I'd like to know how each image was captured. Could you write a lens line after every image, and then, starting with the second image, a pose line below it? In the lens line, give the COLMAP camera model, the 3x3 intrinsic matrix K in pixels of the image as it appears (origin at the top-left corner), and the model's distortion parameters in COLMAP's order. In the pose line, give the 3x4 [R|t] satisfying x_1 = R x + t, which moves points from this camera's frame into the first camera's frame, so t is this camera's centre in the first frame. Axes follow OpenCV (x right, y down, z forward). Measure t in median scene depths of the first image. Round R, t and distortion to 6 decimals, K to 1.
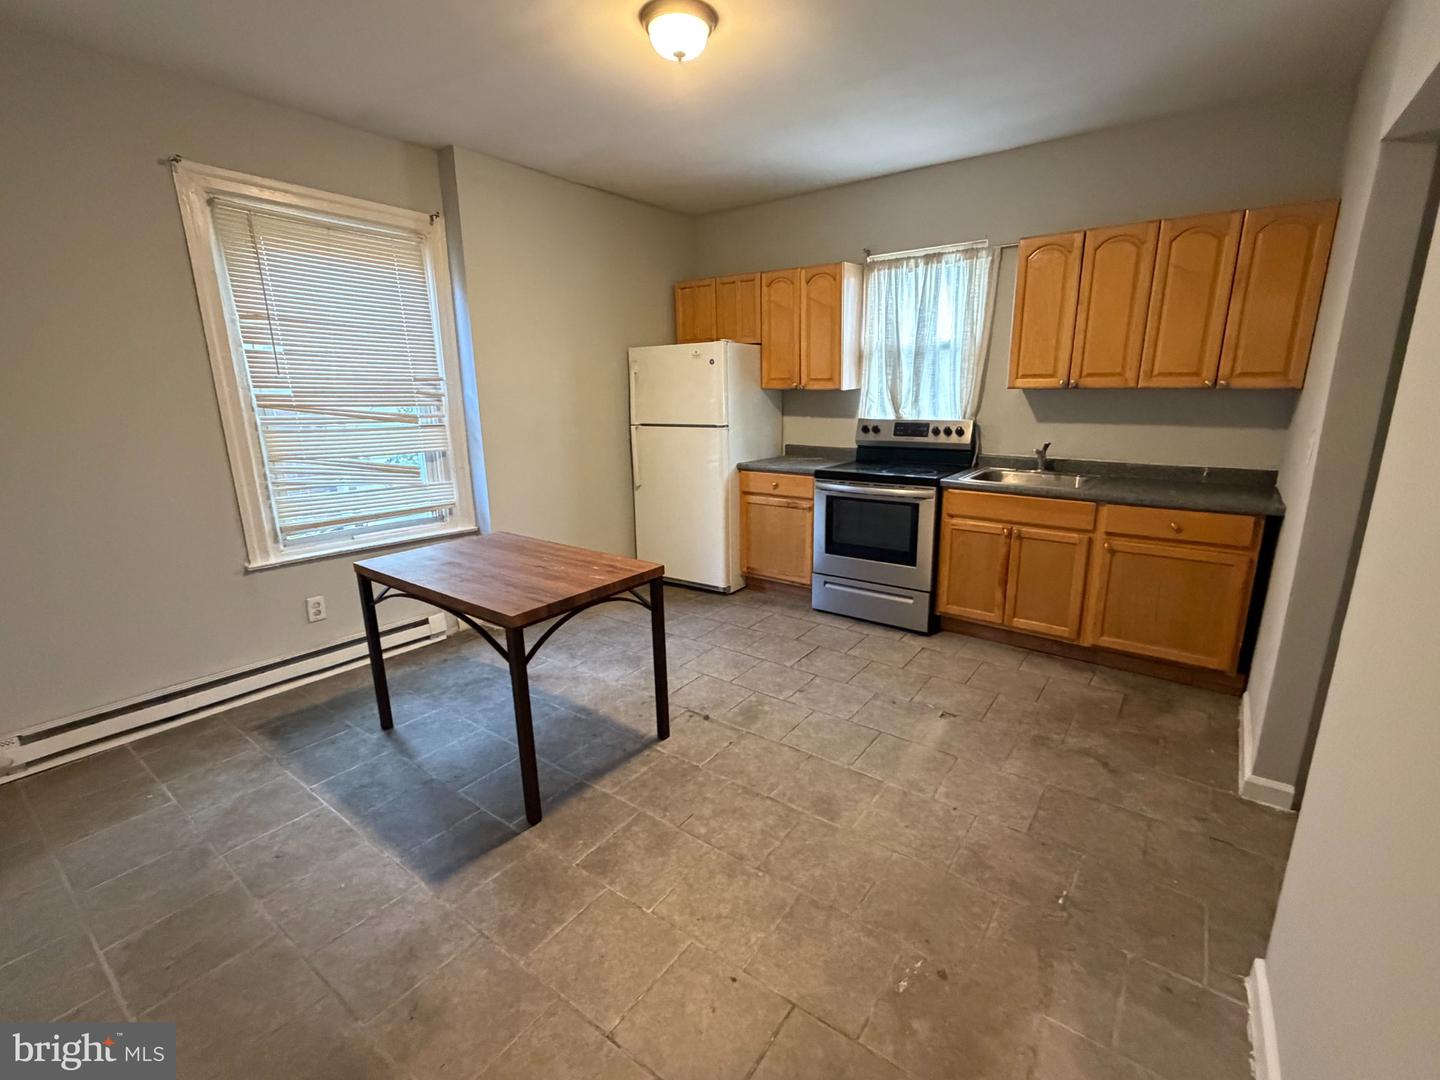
lens RADIAL K [[646.0, 0, 718.2], [0, 646.0, 538.9], [0, 0, 1]] dist [-0.001275, -0.000183]
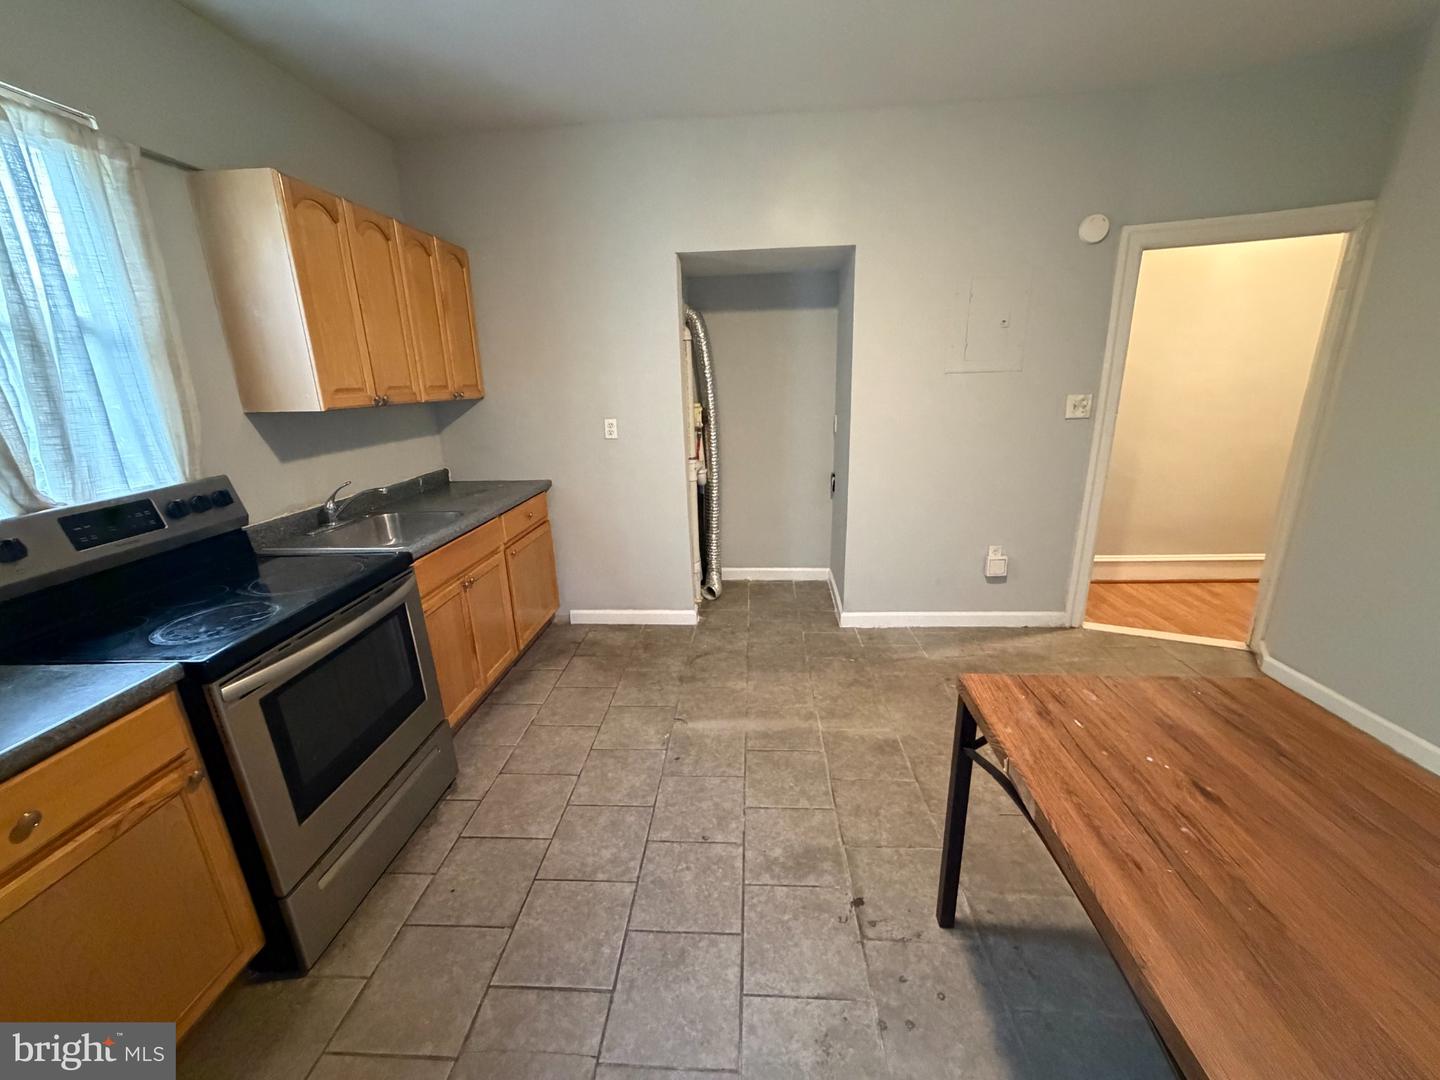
lens RADIAL K [[573.0, 0, 718.3], [0, 573.0, 541.3], [0, 0, 1]] dist [0.000260, 0.000221]
pose [[-0.550558, -0.202906, 0.809762, -0.286851], [0.239403, 0.890891, 0.386004, -0.258759], [-0.799732, 0.406377, -0.441911, 1.052568]]
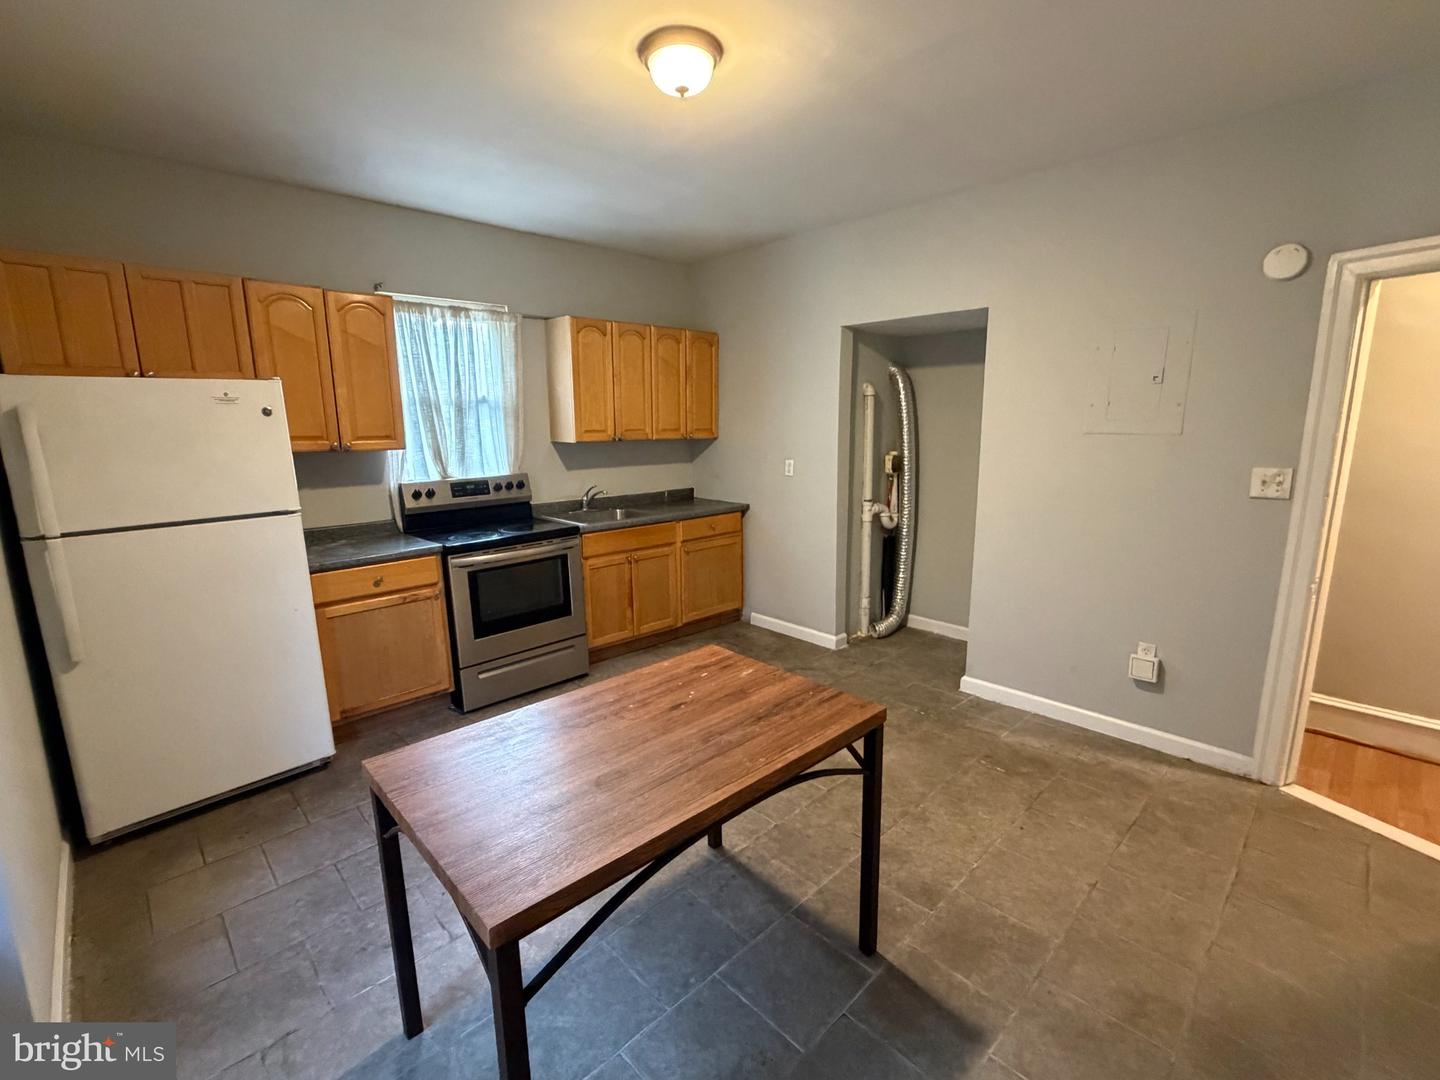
lens RADIAL K [[646.0, 0, 721.8], [0, 646.0, 543.8], [0, 0, 1]] dist [-0.001275, -0.000183]
pose [[0.156078, -0.172655, 0.972538, -0.699251], [0.245873, 0.960403, 0.131042, -0.155520], [-0.956654, 0.218668, 0.192349, 0.604852]]
